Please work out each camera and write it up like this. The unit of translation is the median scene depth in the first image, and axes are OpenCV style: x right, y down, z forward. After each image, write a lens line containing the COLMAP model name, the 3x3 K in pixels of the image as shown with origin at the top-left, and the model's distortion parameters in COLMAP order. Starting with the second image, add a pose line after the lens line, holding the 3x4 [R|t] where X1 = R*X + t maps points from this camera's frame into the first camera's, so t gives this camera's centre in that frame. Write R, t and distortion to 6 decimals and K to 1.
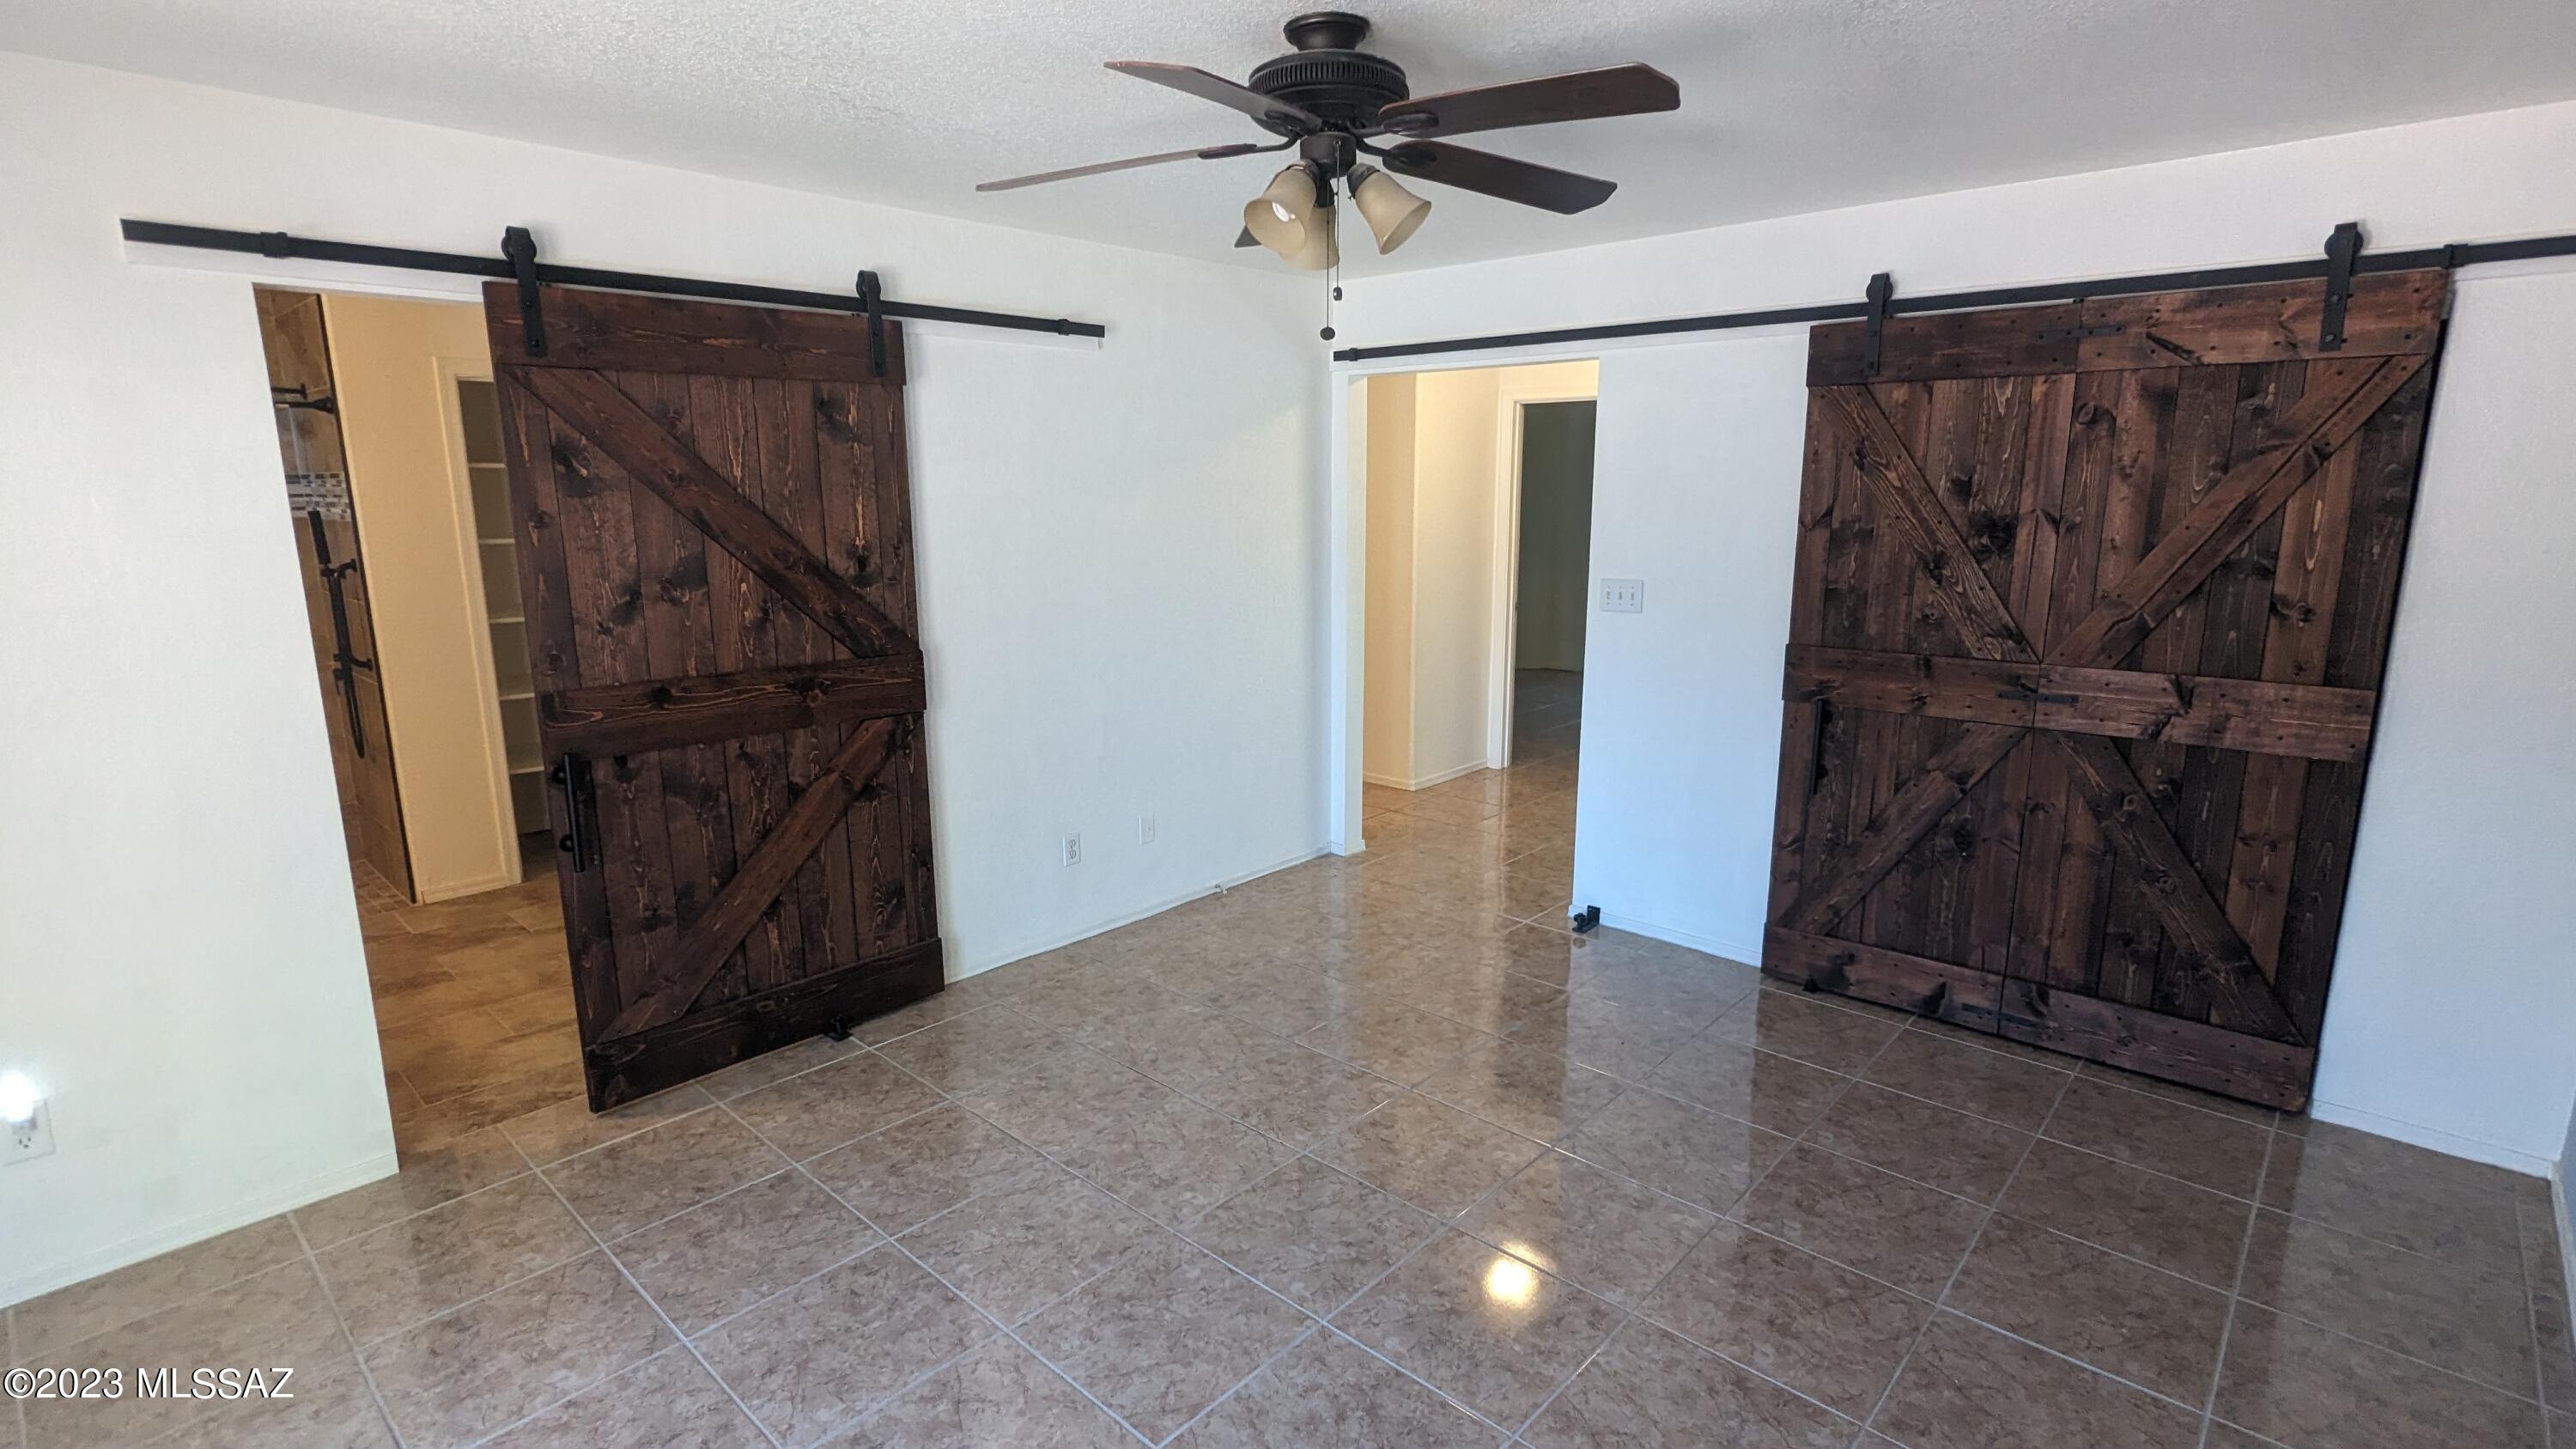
lens RADIAL K [[1219.2, 0, 1272.3], [0, 1219.2, 731.6], [0, 0, 1]] dist [-0.001947, 0.000998]
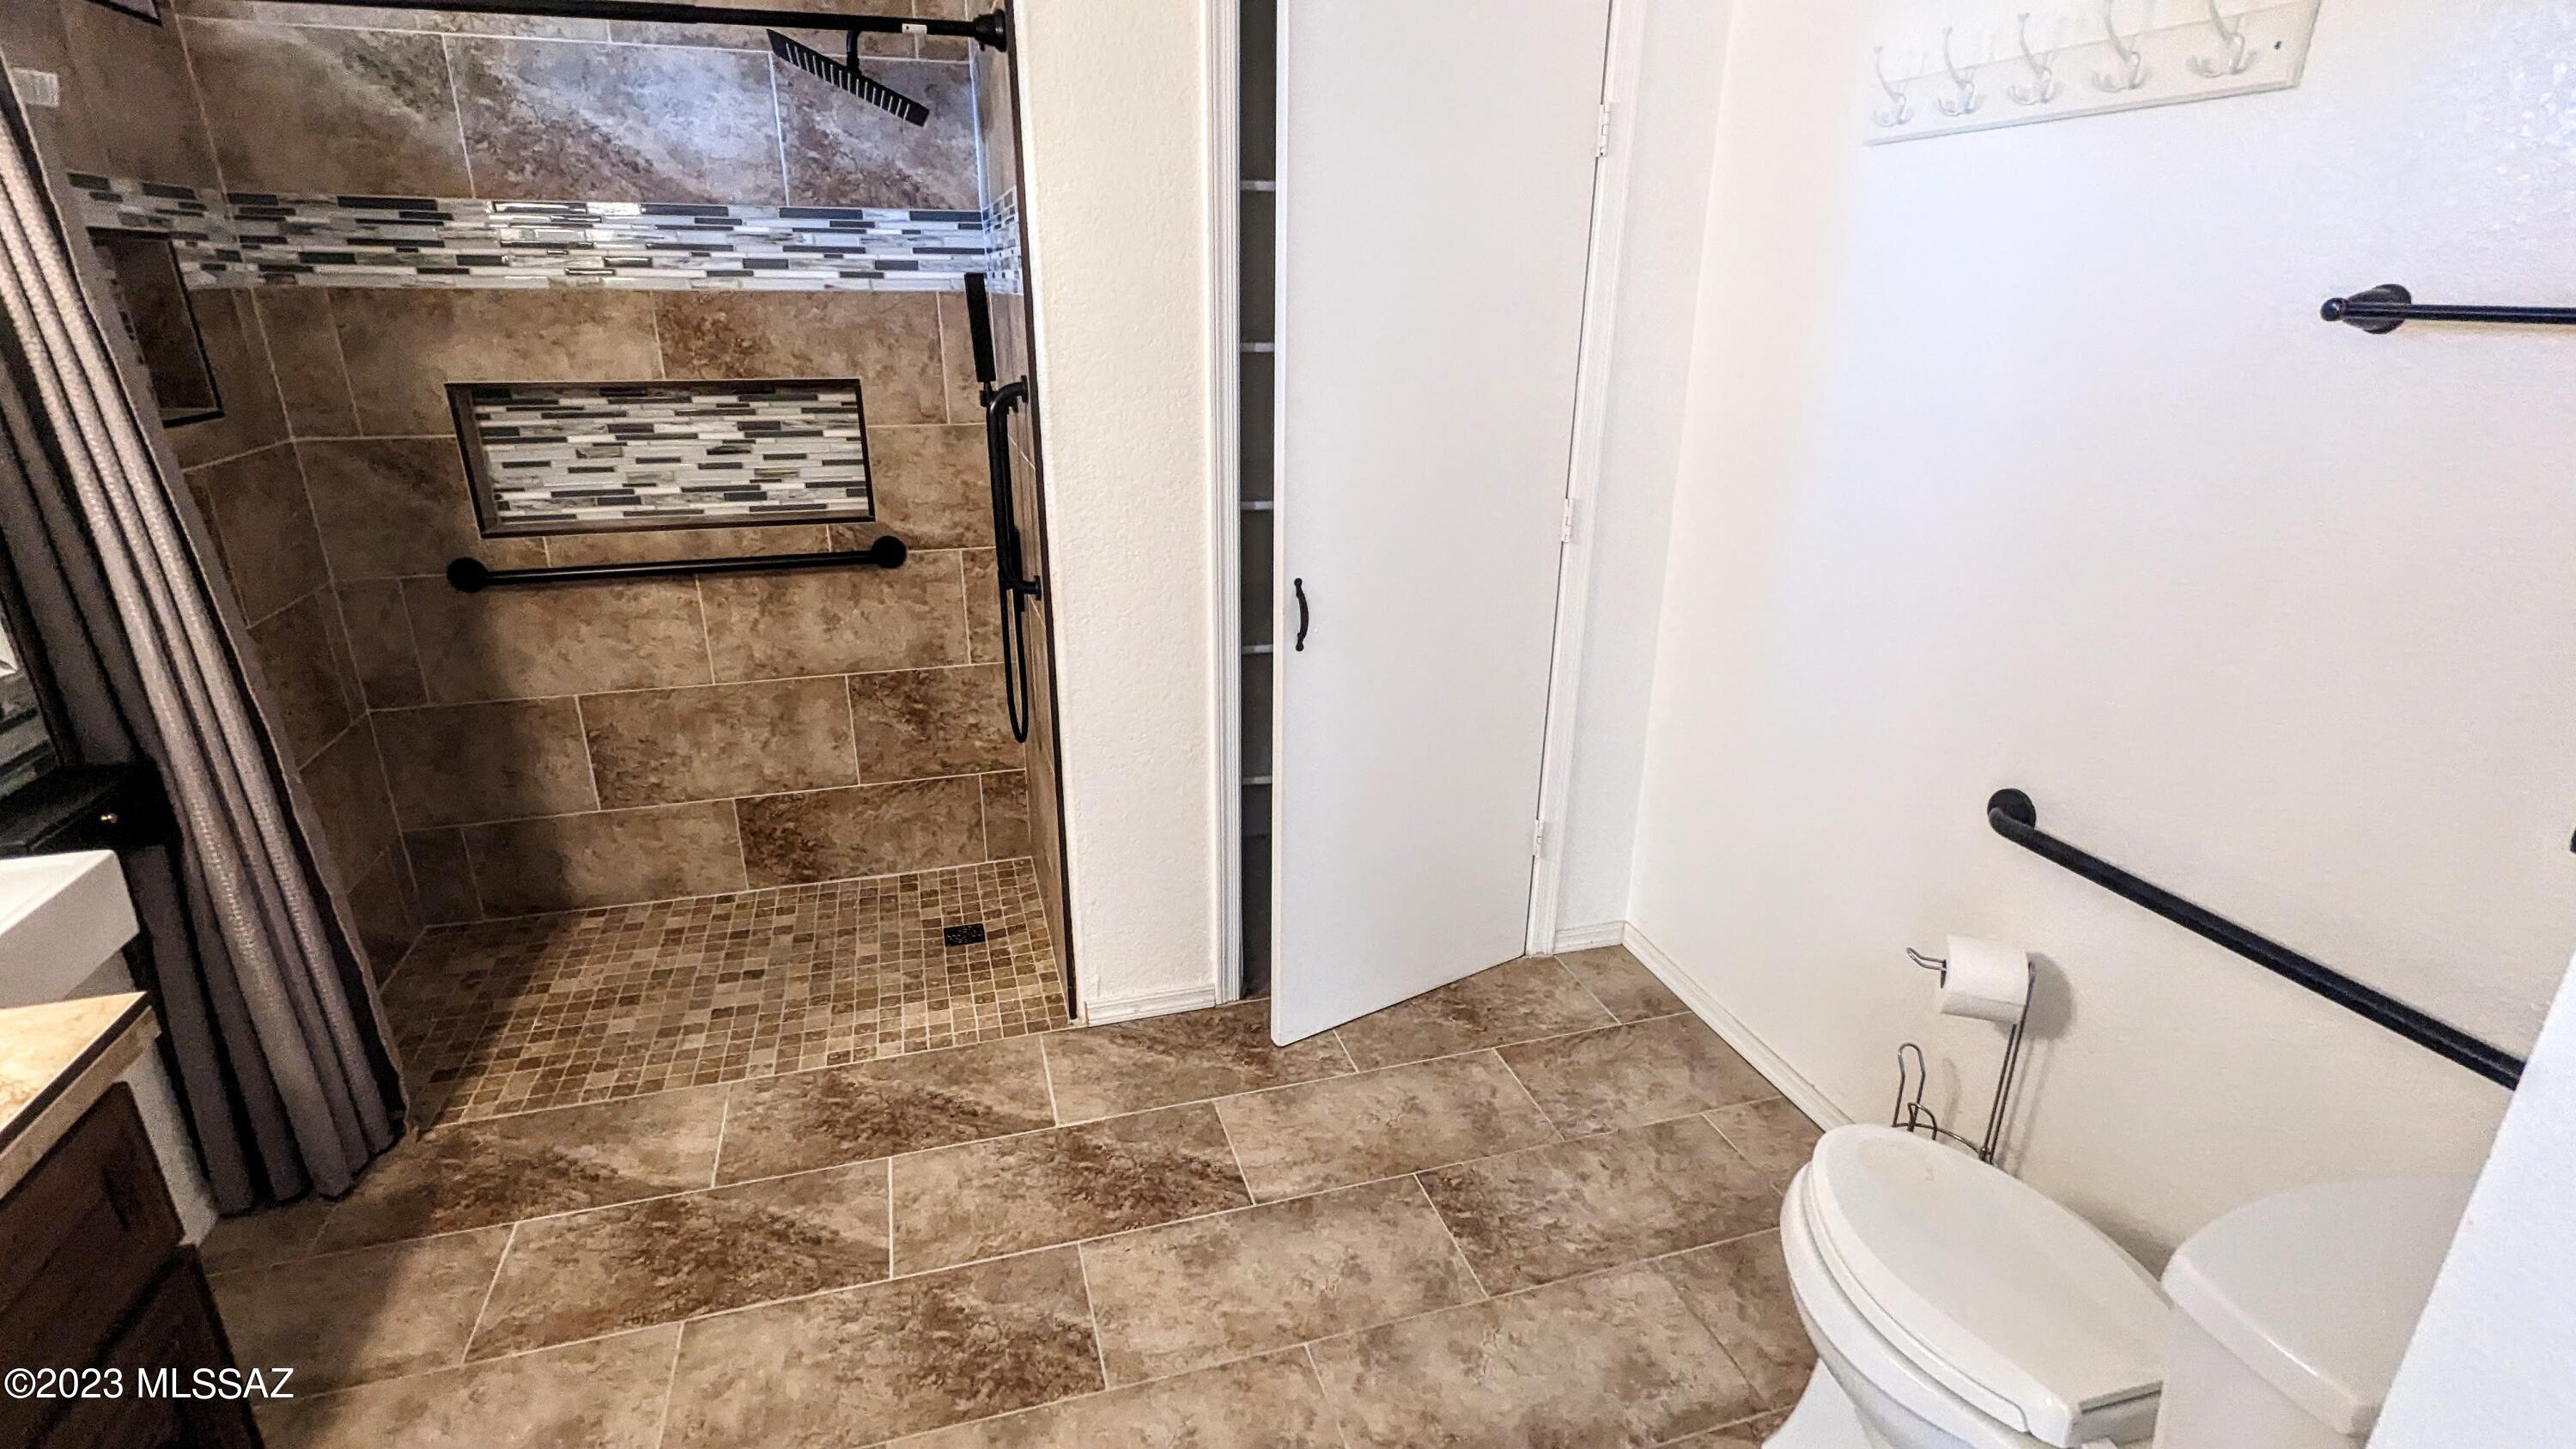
lens RADIAL K [[1219.2, 0, 1279.3], [0, 1219.2, 734.4], [0, 0, 1]] dist [-0.001947, 0.000998]
pose [[0.863561, 0.196561, -0.464356, -0.451227], [-0.119470, 0.974430, 0.190298, -0.105077], [0.489887, -0.108857, 0.864963, 0.668839]]
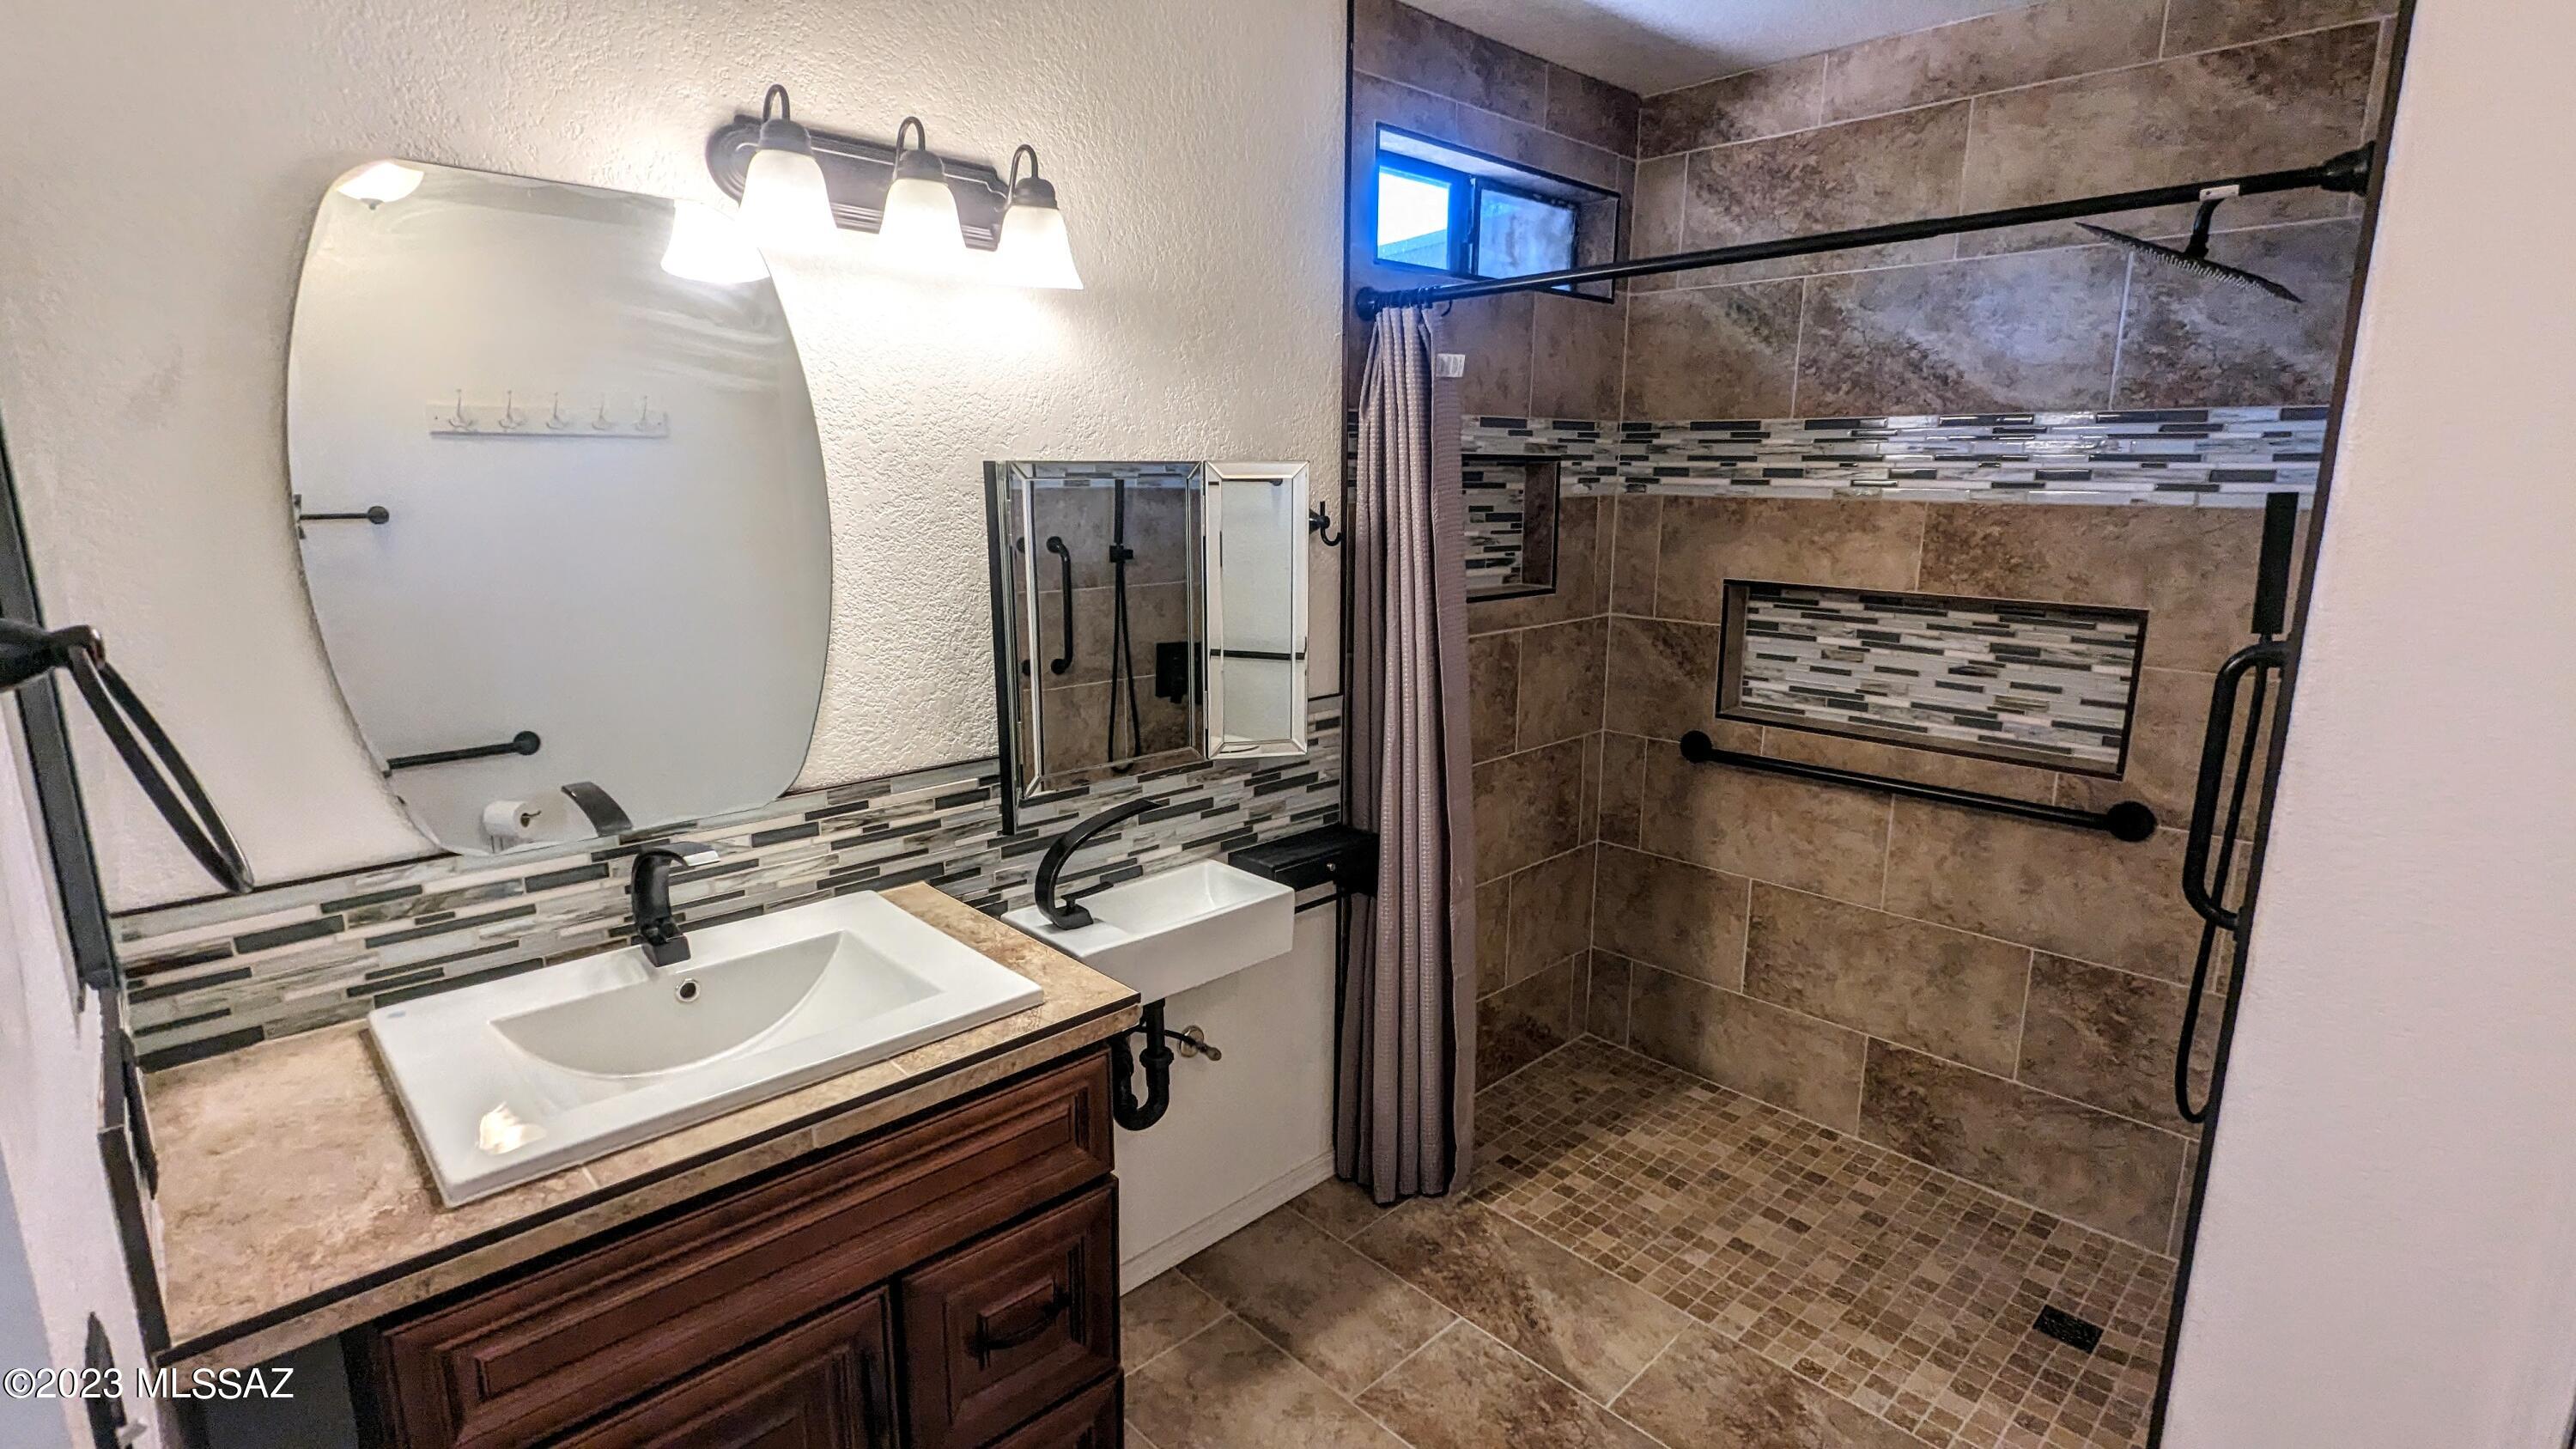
lens RADIAL K [[1219.2, 0, 1270.5], [0, 1219.2, 736.3], [0, 0, 1]] dist [-0.001947, 0.000998]
pose [[-0.063321, 0.230903, -0.970914, -0.435880], [-0.194717, 0.951311, 0.238940, -0.141469], [0.978813, 0.204183, -0.015277, 0.797763]]
